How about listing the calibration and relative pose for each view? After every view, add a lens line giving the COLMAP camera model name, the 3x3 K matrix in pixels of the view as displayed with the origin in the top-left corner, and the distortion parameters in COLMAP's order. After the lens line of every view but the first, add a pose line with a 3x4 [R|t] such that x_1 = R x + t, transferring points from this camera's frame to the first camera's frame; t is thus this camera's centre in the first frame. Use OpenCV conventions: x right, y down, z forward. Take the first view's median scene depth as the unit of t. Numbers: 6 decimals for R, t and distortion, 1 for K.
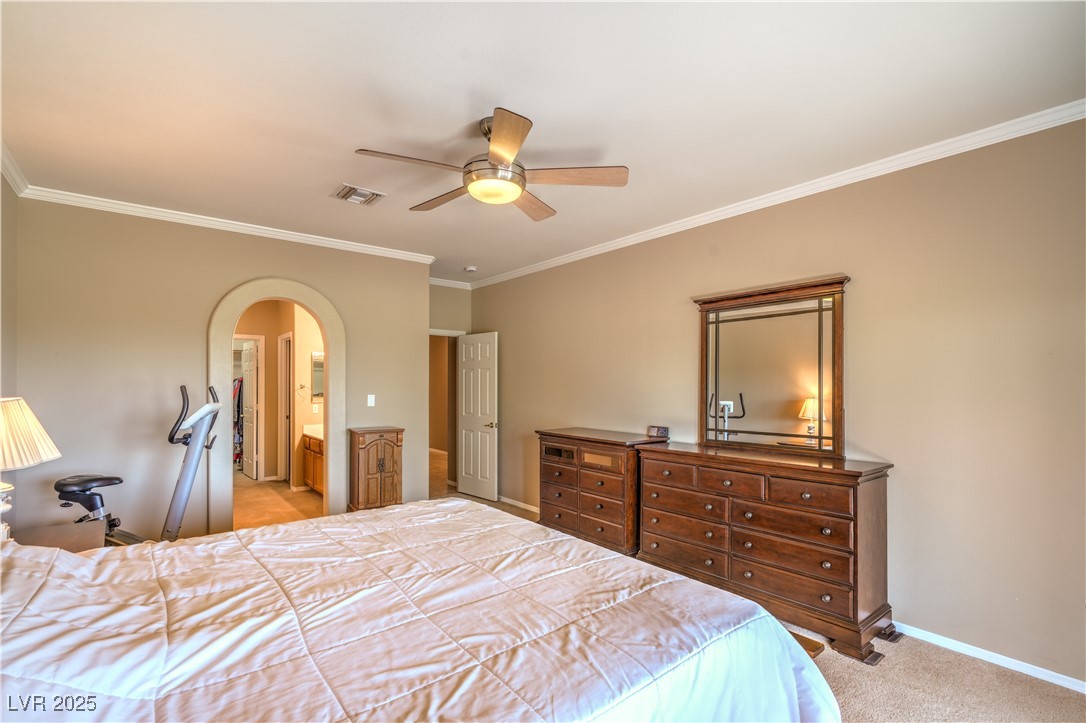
lens RADIAL K [[498.3, 0, 532.8], [0, 498.3, 380.9], [0, 0, 1]] dist [-0.008588, 0.003207]
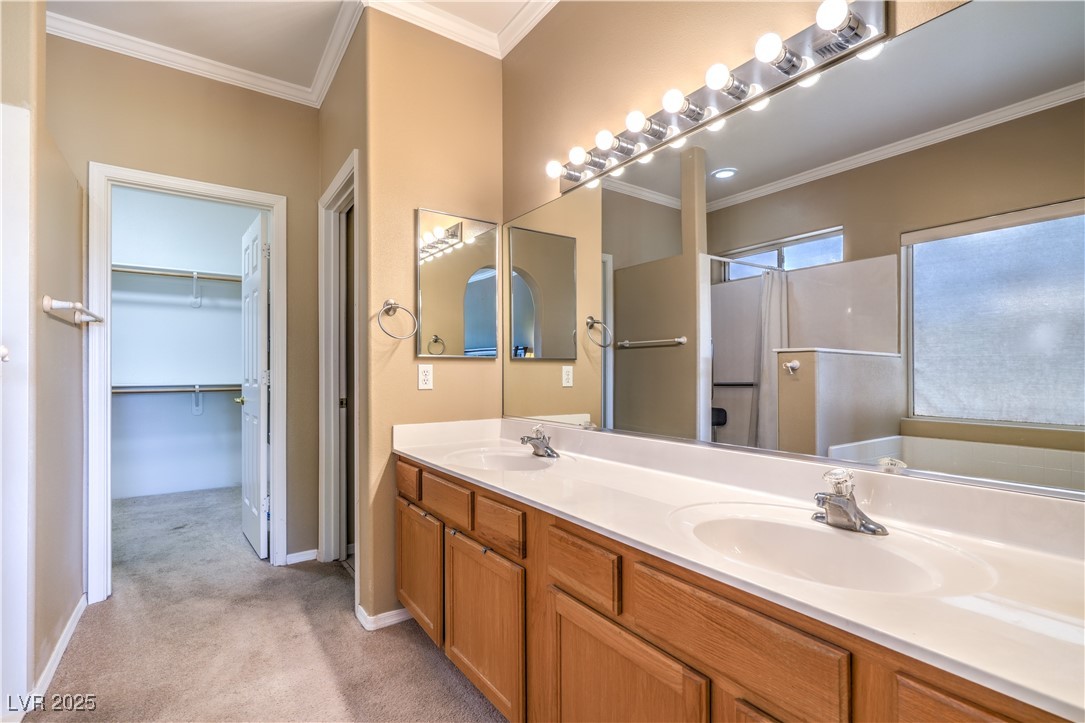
lens RADIAL K [[497.9, 0, 544.7], [0, 497.9, 370.9], [0, 0, 1]] dist [-0.008588, 0.003207]
pose [[0.998638, -0.004579, -0.051968, -0.320301], [0.004344, 0.999980, -0.004628, 0.051294], [0.051988, 0.004396, 0.998638, 0.629863]]
